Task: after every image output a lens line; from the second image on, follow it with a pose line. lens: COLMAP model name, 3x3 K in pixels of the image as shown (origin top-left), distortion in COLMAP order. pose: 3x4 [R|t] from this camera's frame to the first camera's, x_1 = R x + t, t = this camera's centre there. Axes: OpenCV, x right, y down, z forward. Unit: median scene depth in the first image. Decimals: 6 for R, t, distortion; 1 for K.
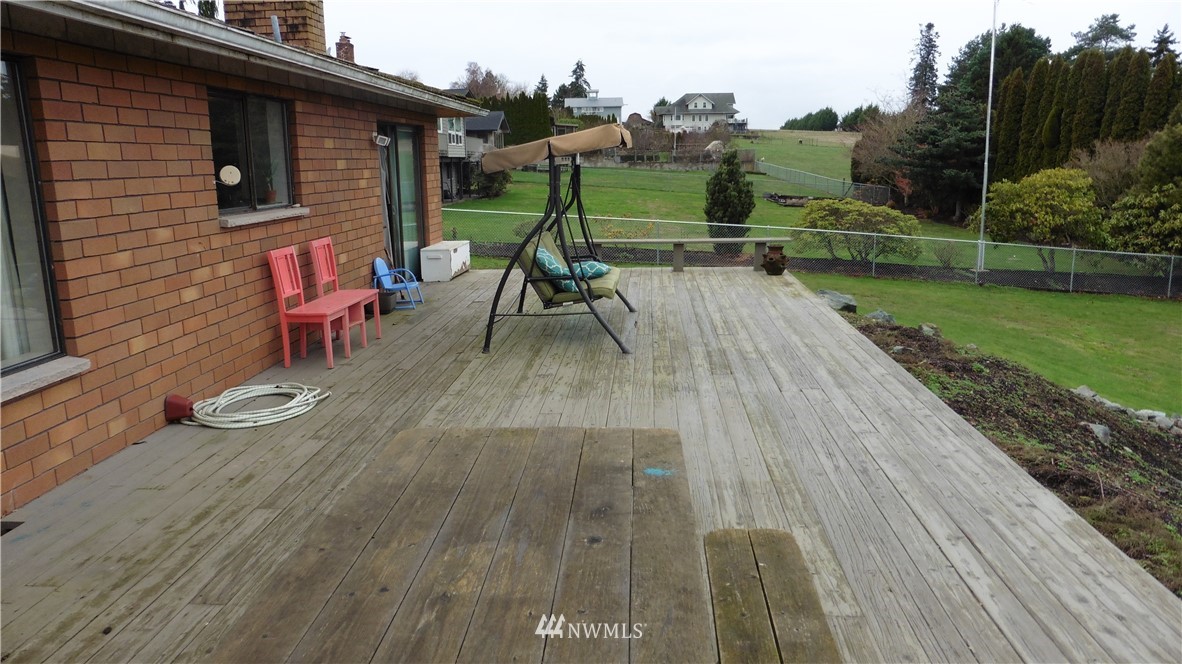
lens RADIAL K [[846.7, 0, 591.0], [0, 846.7, 332.0], [0, 0, 1]] dist [-0.061862, 0.035725]
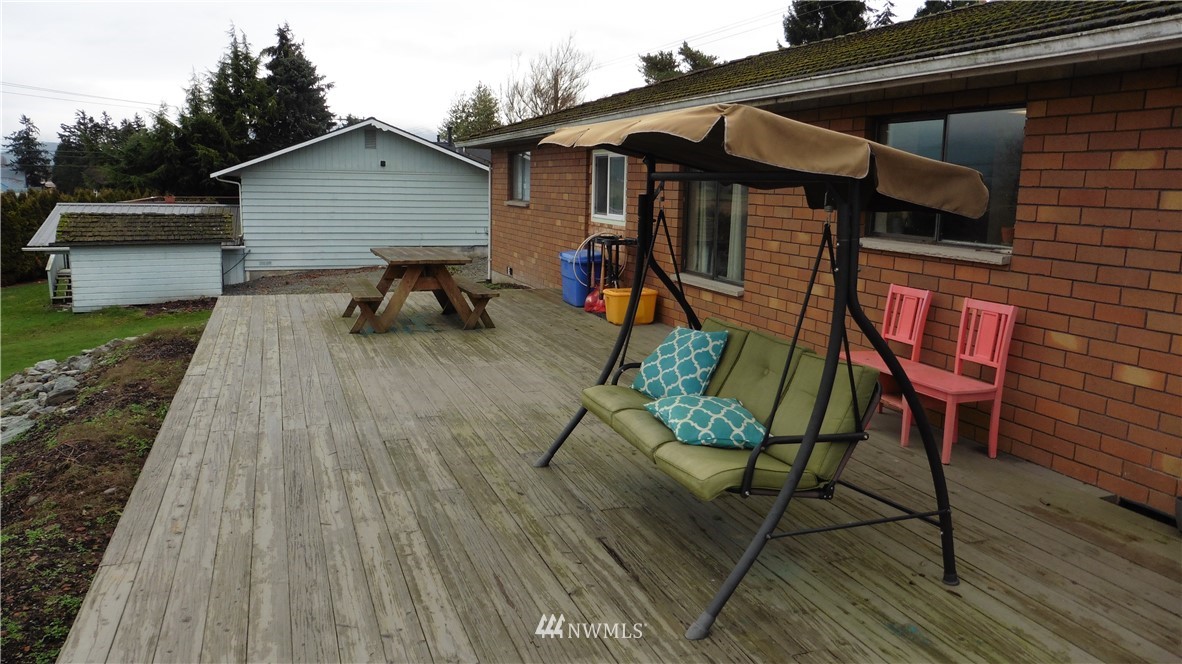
lens RADIAL K [[846.7, 0, 591.0], [0, 846.7, 332.0], [0, 0, 1]] dist [-0.061862, 0.035725]
pose [[-0.911770, 0.065643, -0.405422, 0.310571], [-0.090598, 0.930680, 0.354438, -0.360981], [0.400585, 0.359896, -0.842619, 1.745241]]
